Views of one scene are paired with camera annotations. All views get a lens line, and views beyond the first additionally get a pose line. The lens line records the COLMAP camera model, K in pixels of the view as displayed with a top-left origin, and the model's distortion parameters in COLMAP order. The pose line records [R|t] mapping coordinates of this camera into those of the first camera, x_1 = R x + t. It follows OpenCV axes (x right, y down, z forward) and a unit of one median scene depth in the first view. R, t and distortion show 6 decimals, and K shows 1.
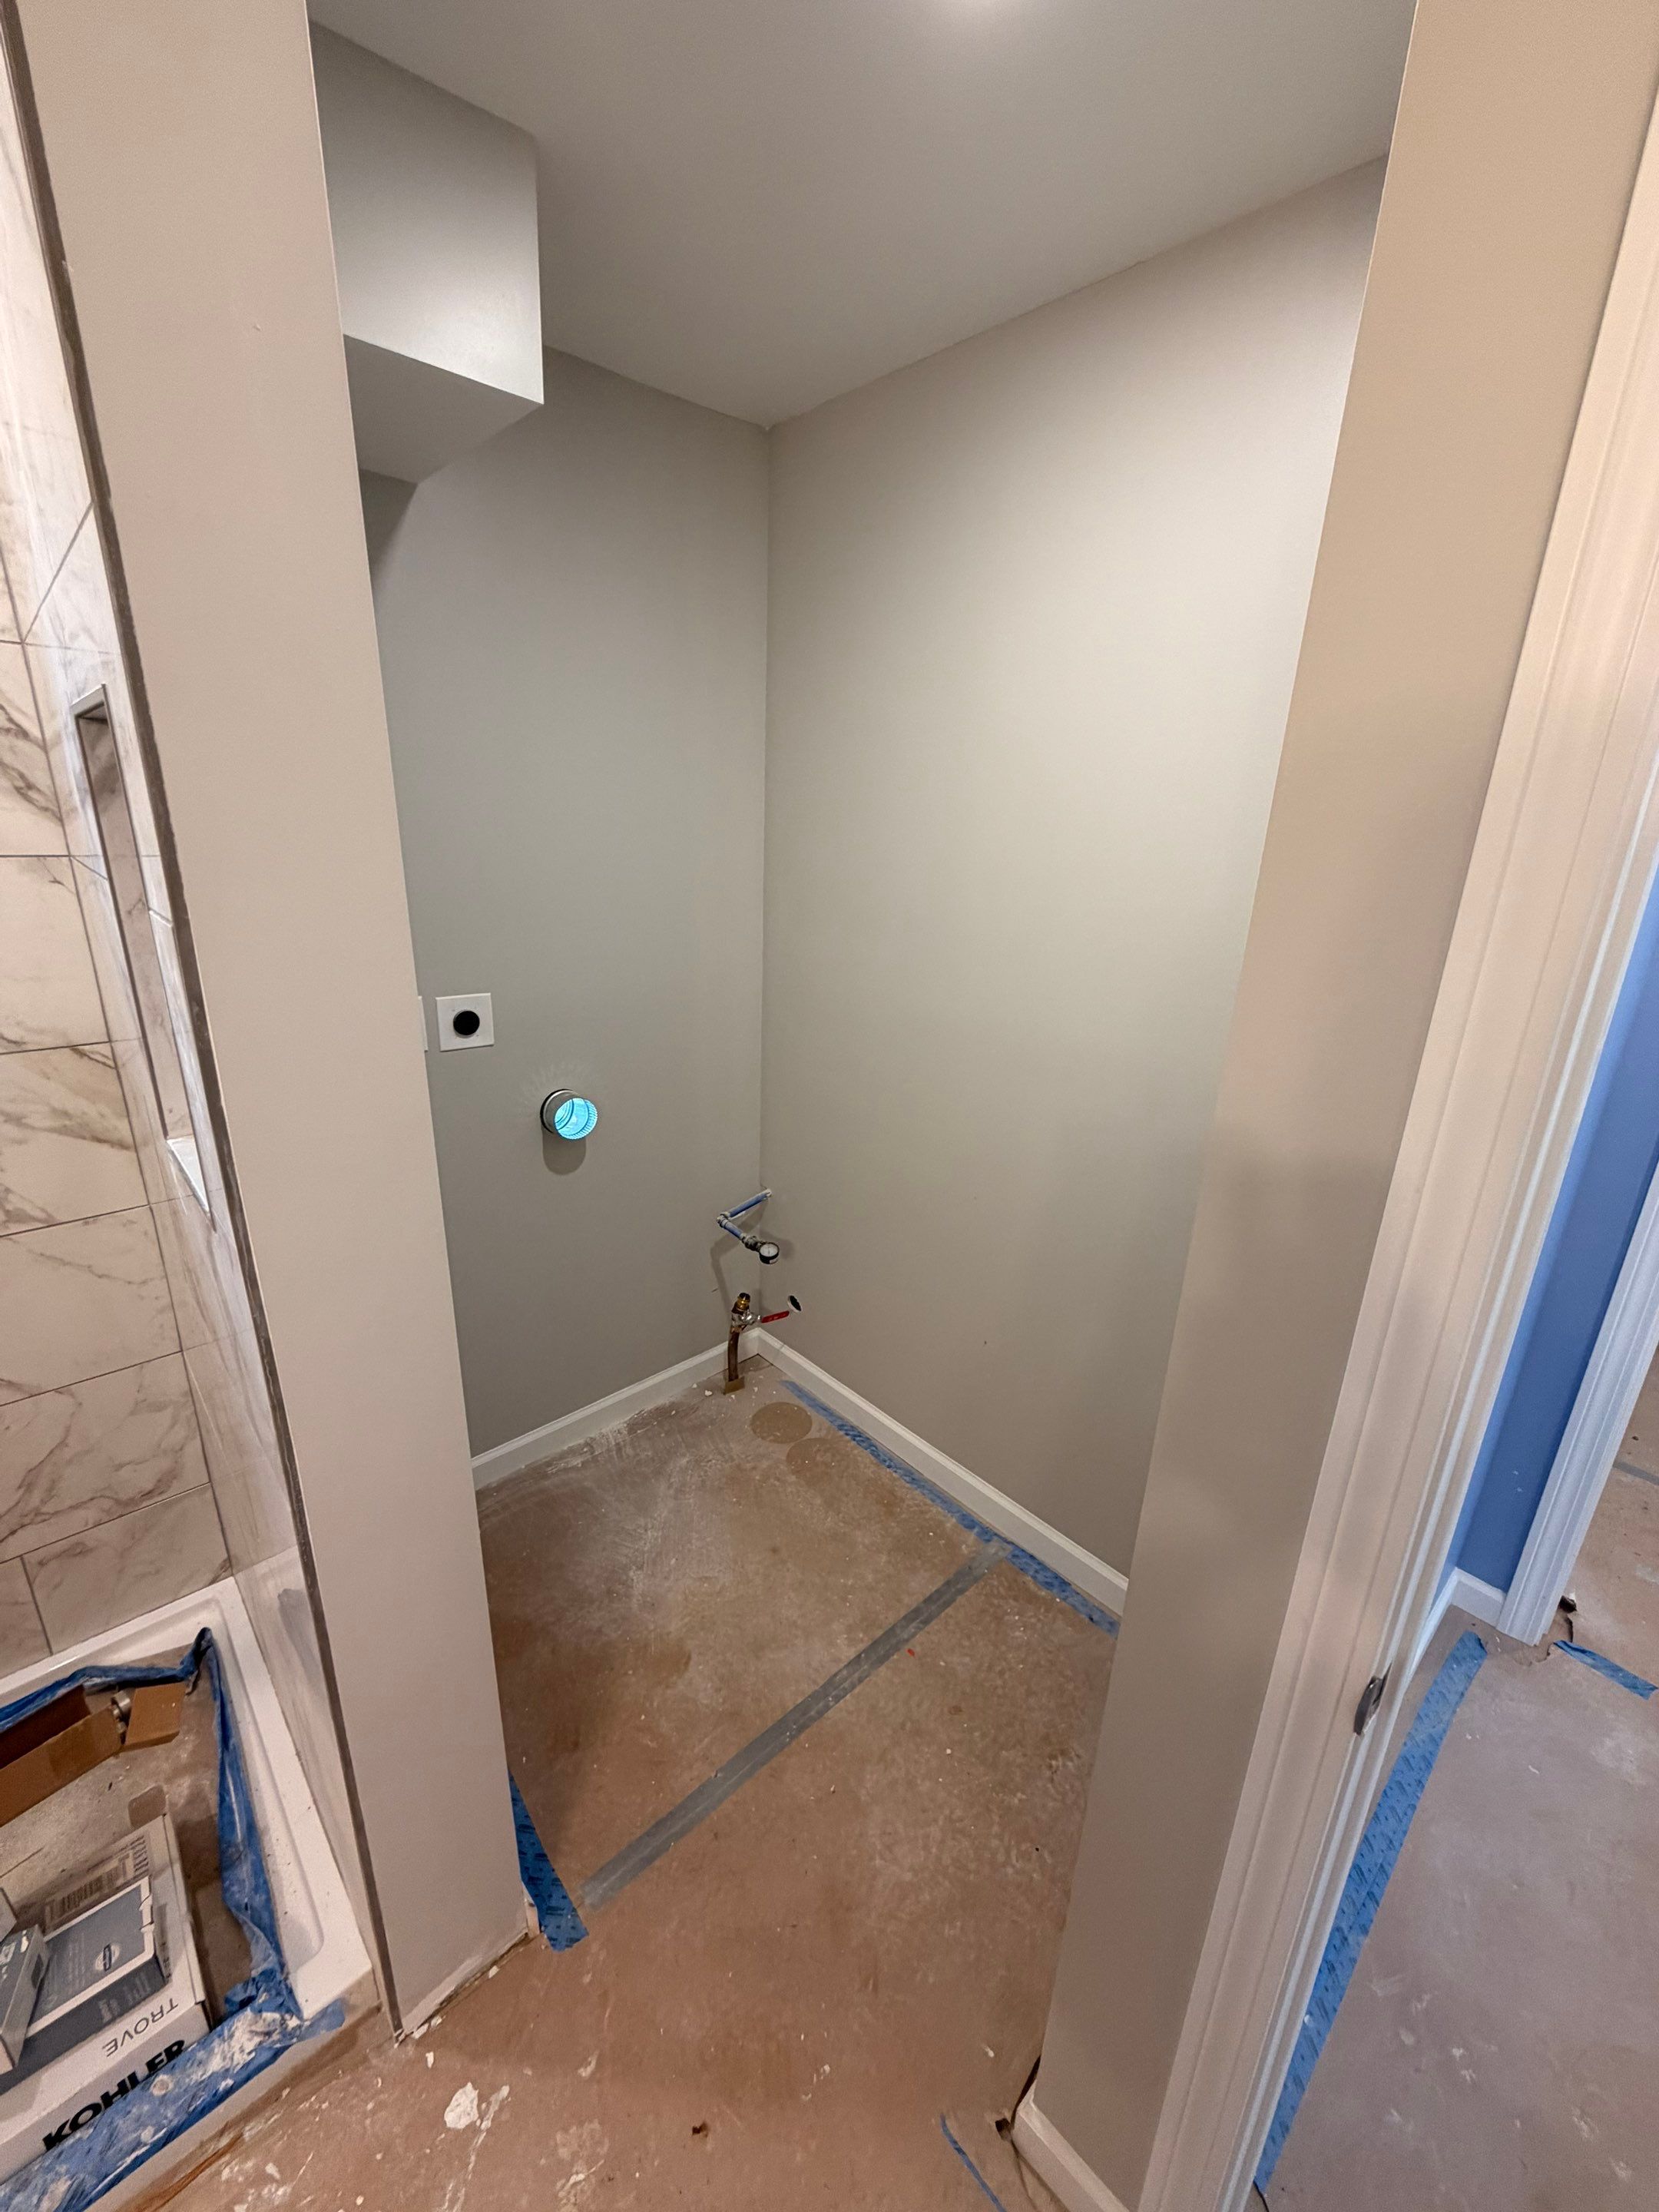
lens RADIAL K [[879.9, 0, 829.5], [0, 879.9, 1106.0], [0, 0, 1]] dist [-0.001471, 0.000341]
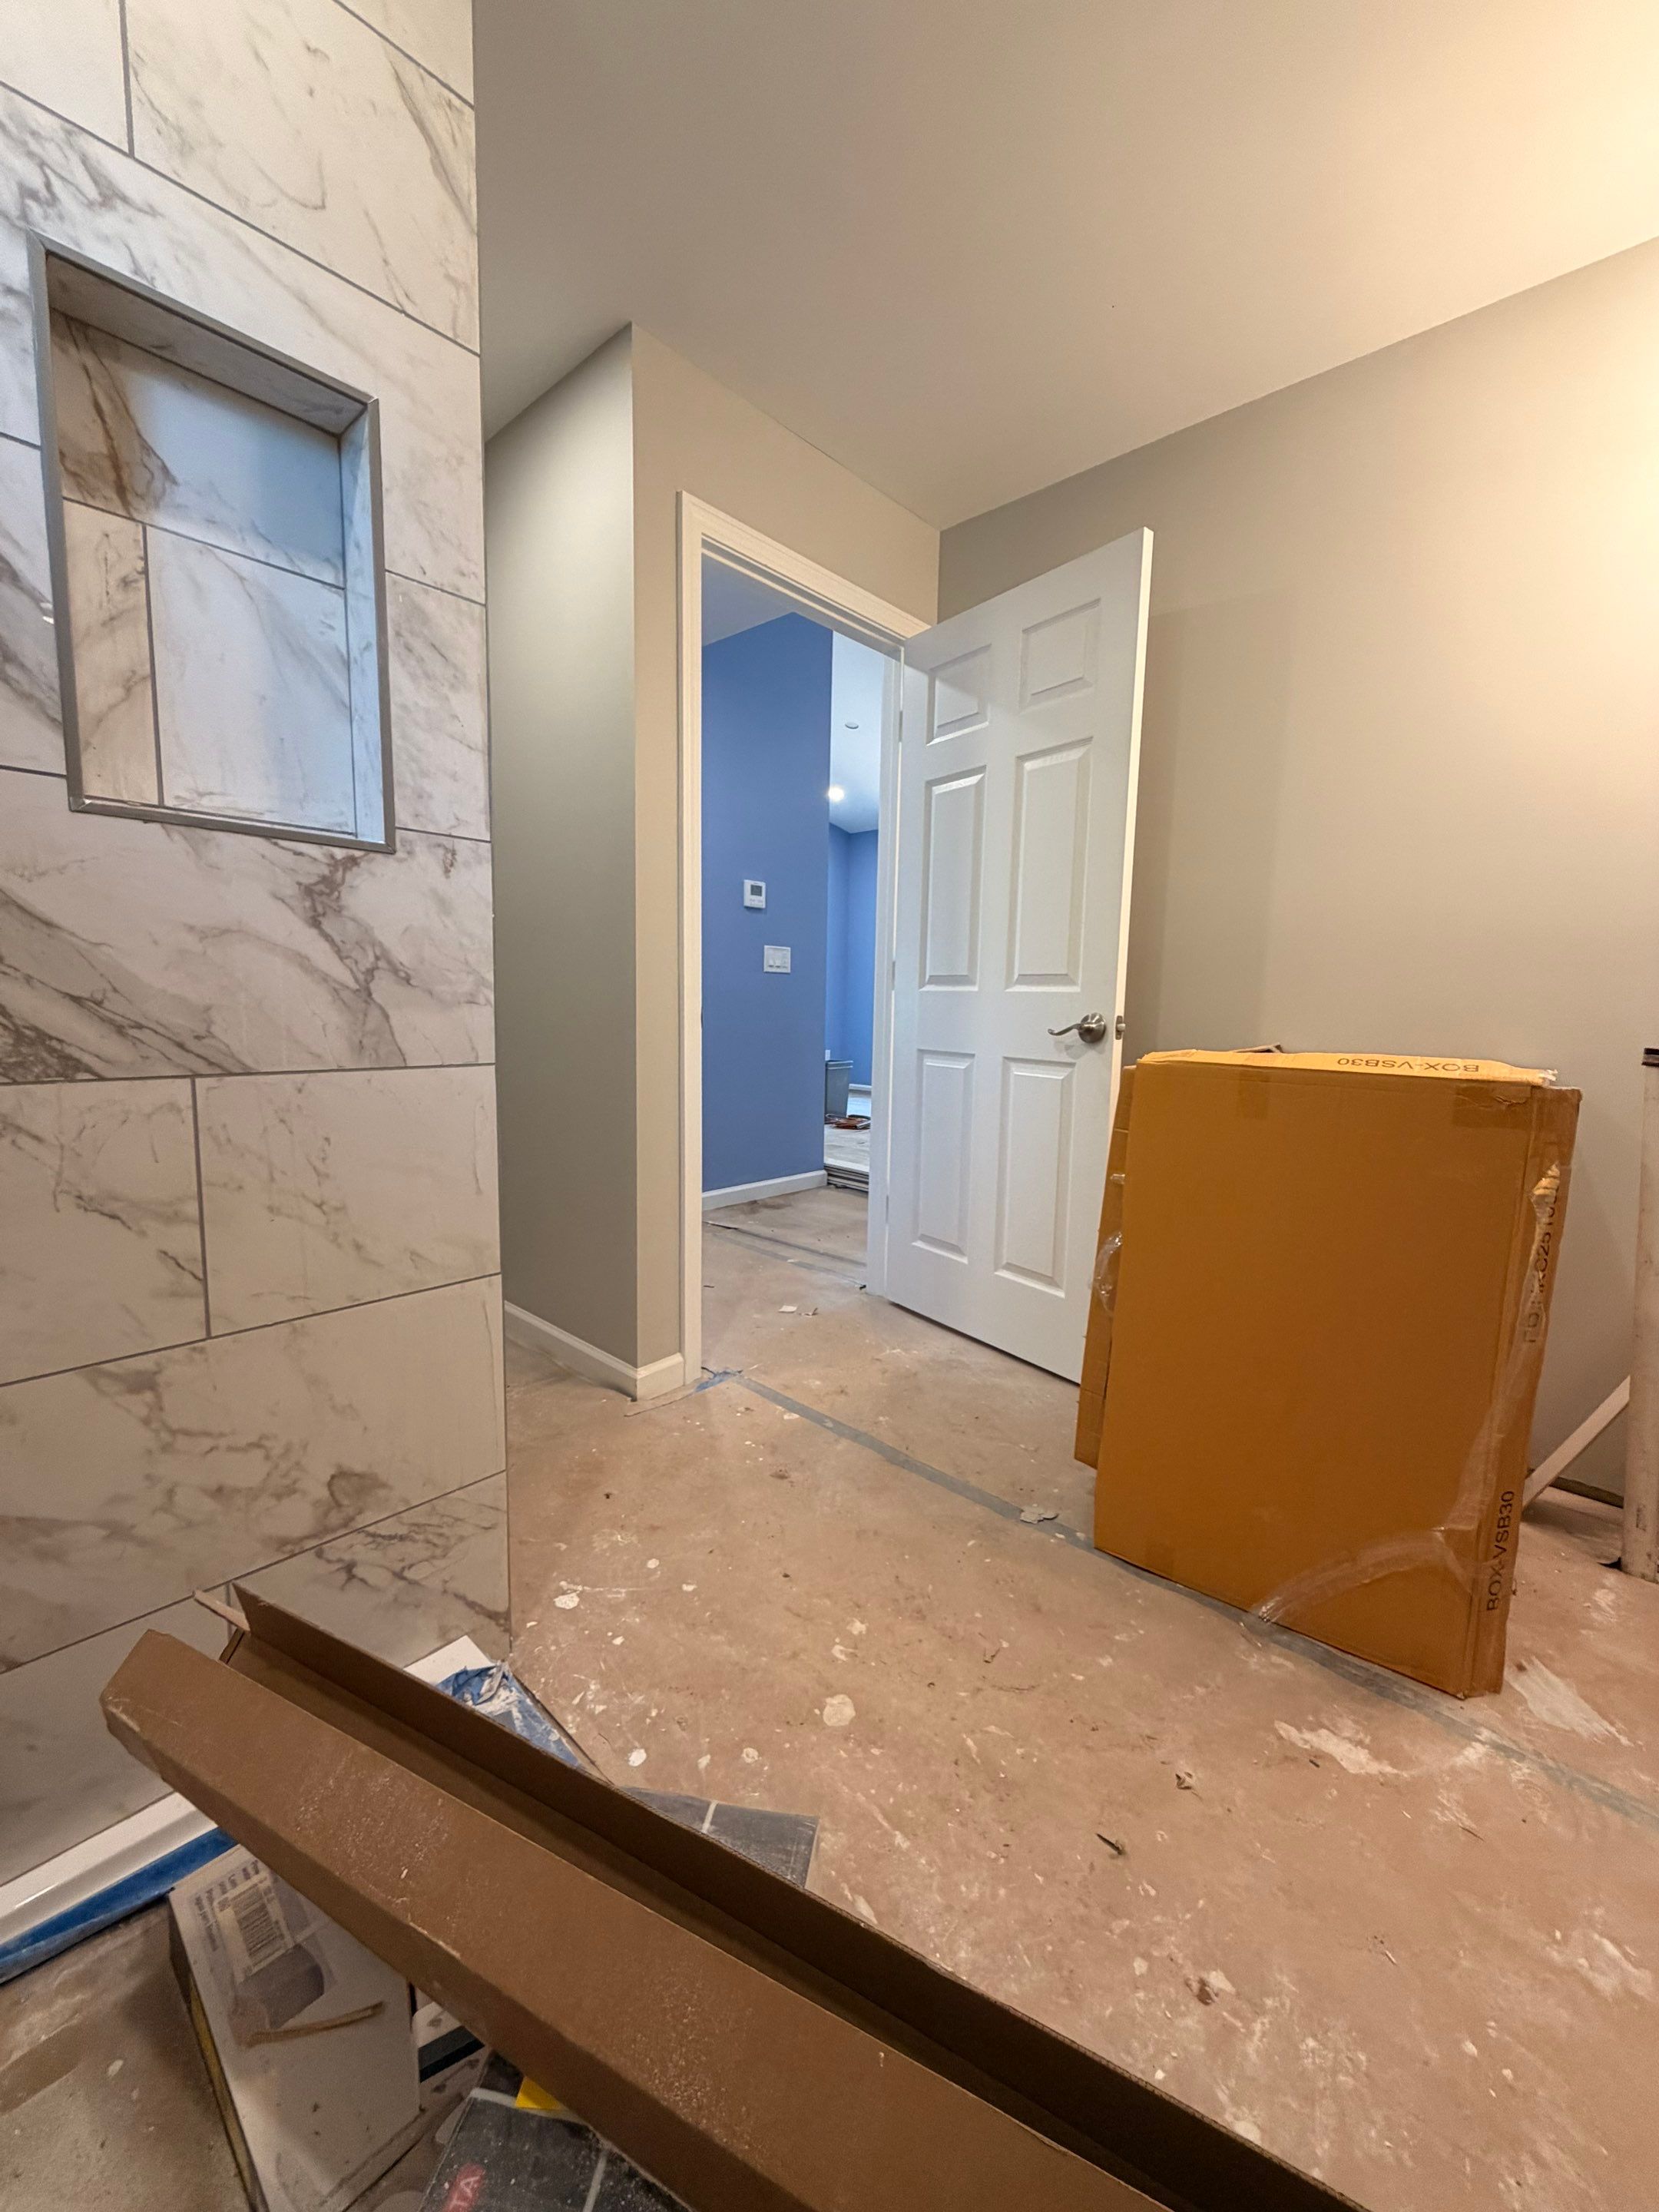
lens RADIAL K [[879.9, 0, 829.5], [0, 879.9, 1106.0], [0, 0, 1]] dist [-0.001471, 0.000341]
pose [[-0.084207, -0.152538, 0.984704, -1.245835], [0.291875, 0.941093, 0.170742, 0.275146], [-0.952742, 0.301788, -0.034724, 0.359601]]
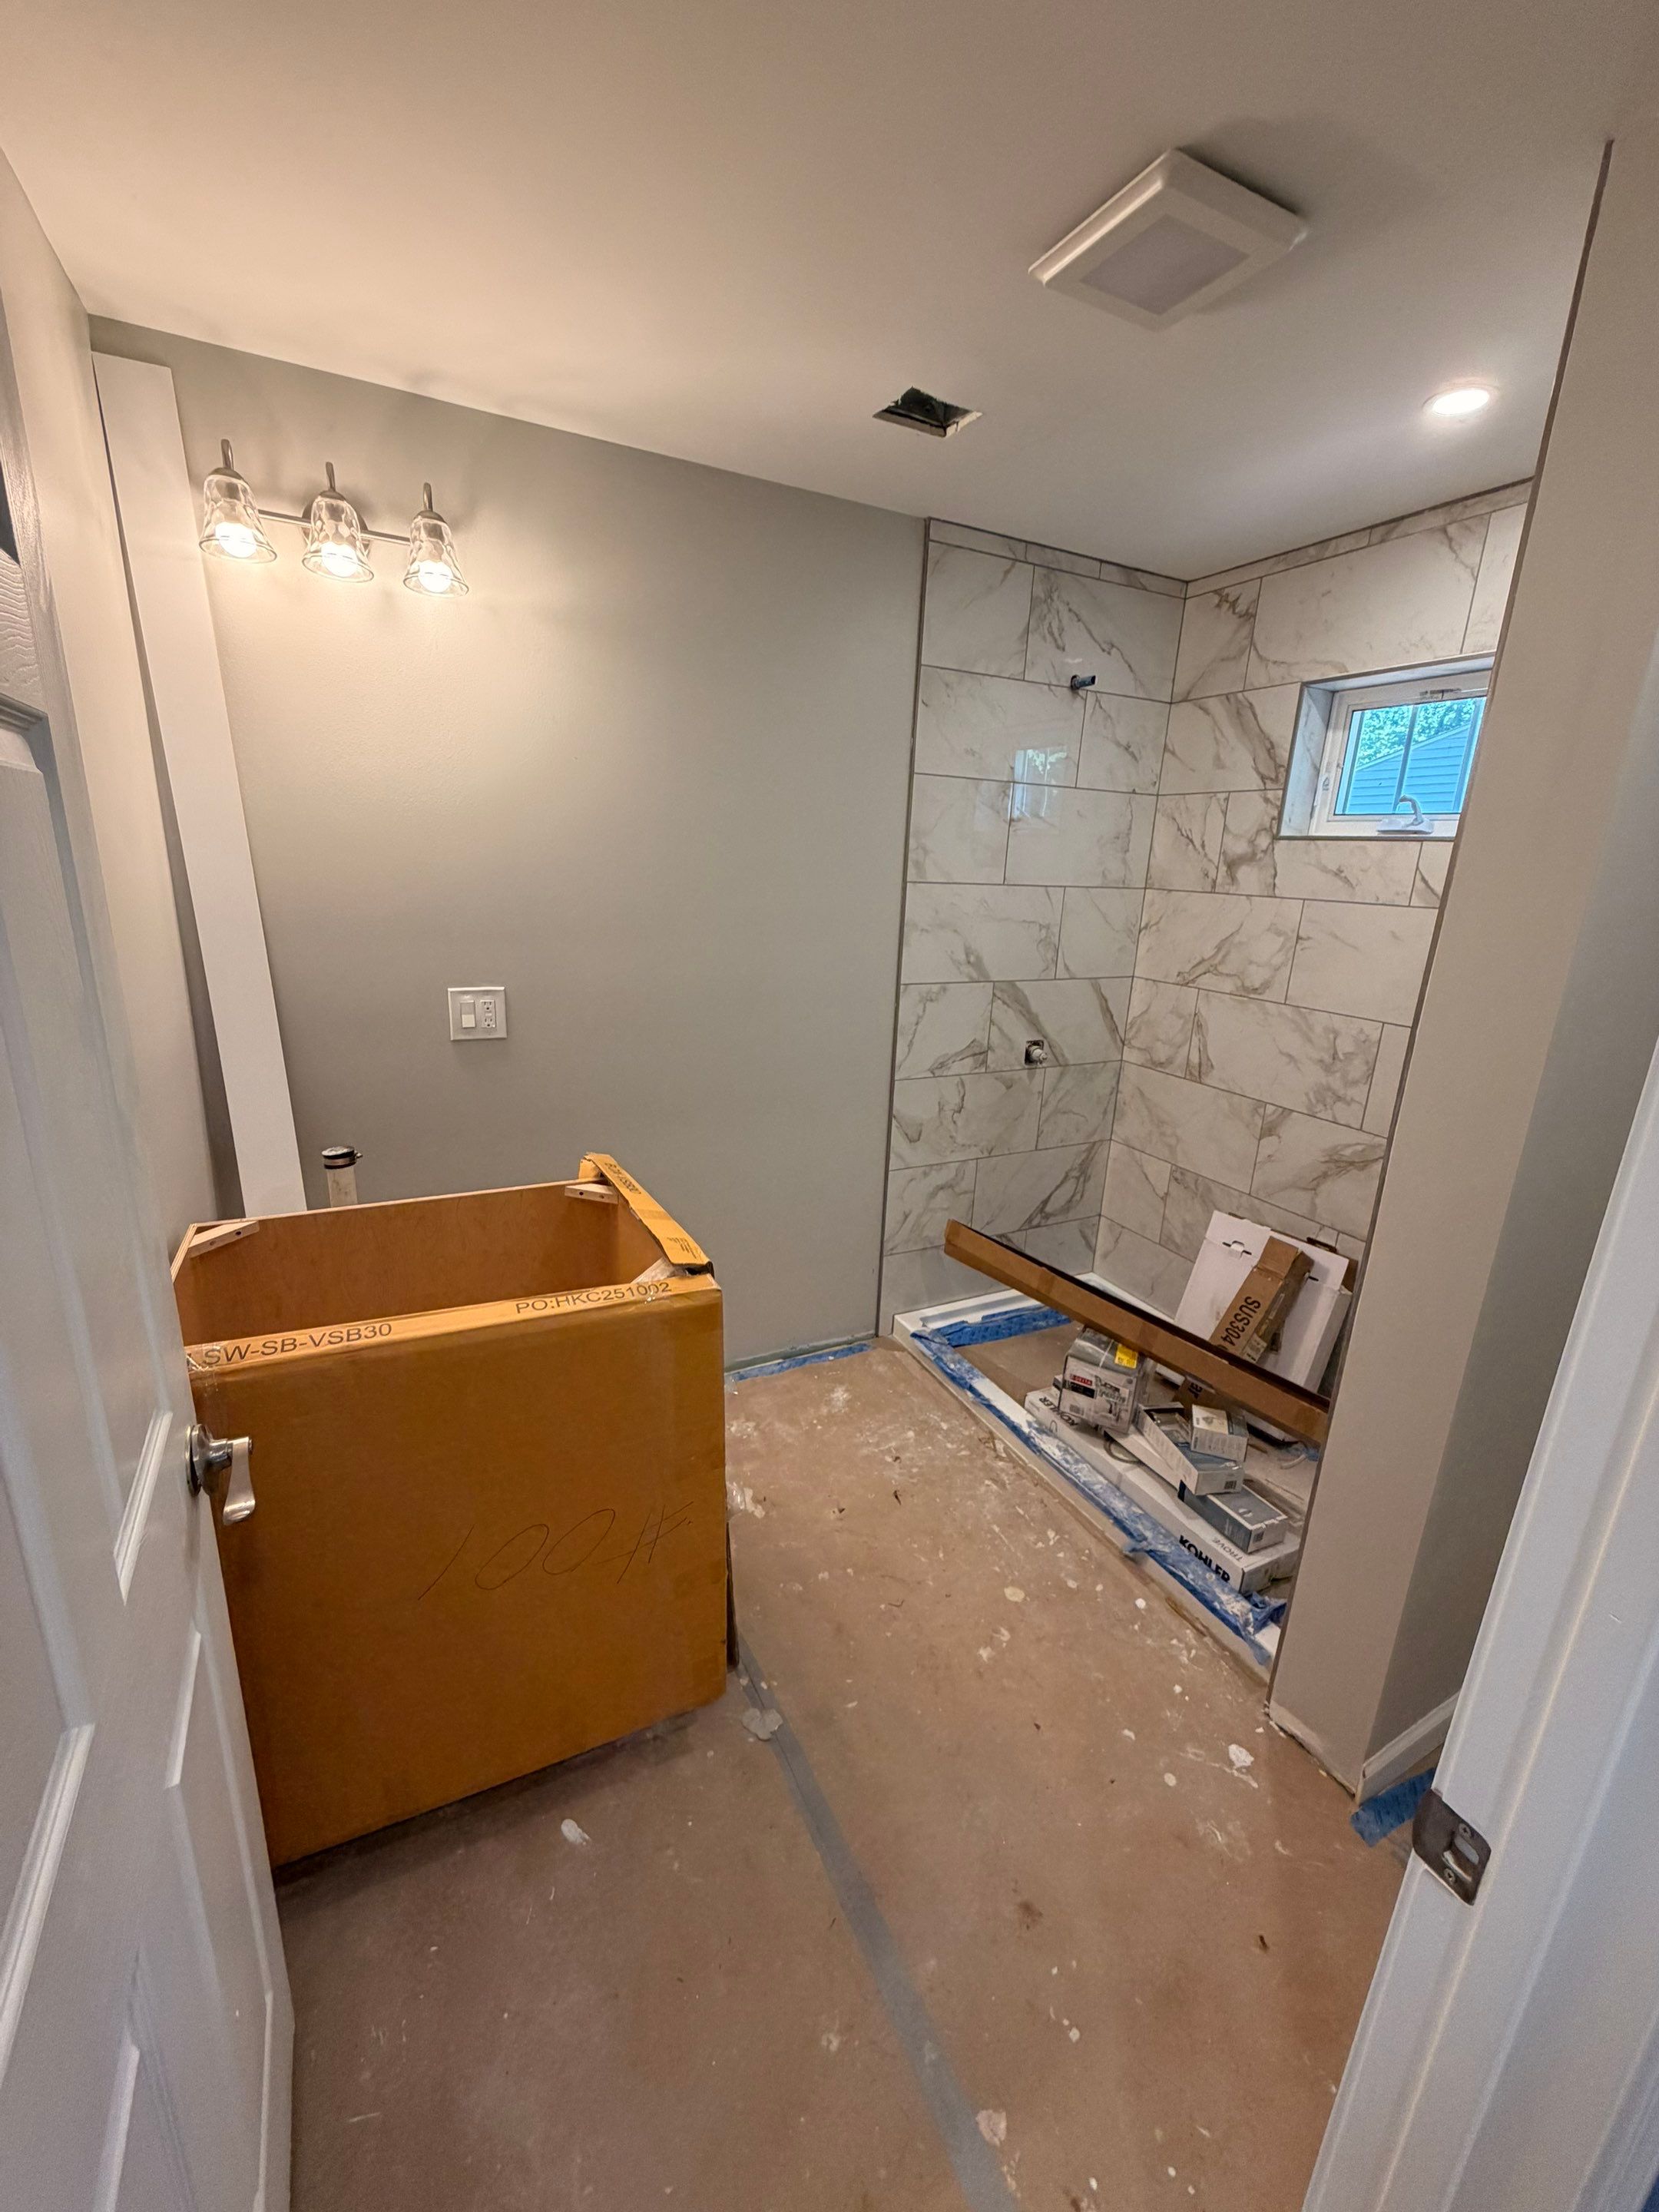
lens RADIAL K [[876.5, 0, 834.5], [0, 876.5, 1106.7], [0, 0, 1]] dist [0.002930, 0.000313]
pose [[-0.256186, 0.221266, -0.940962, 0.668905], [-0.352479, 0.885039, 0.304081, 0.004792], [0.900071, 0.409570, -0.148743, 0.146239]]
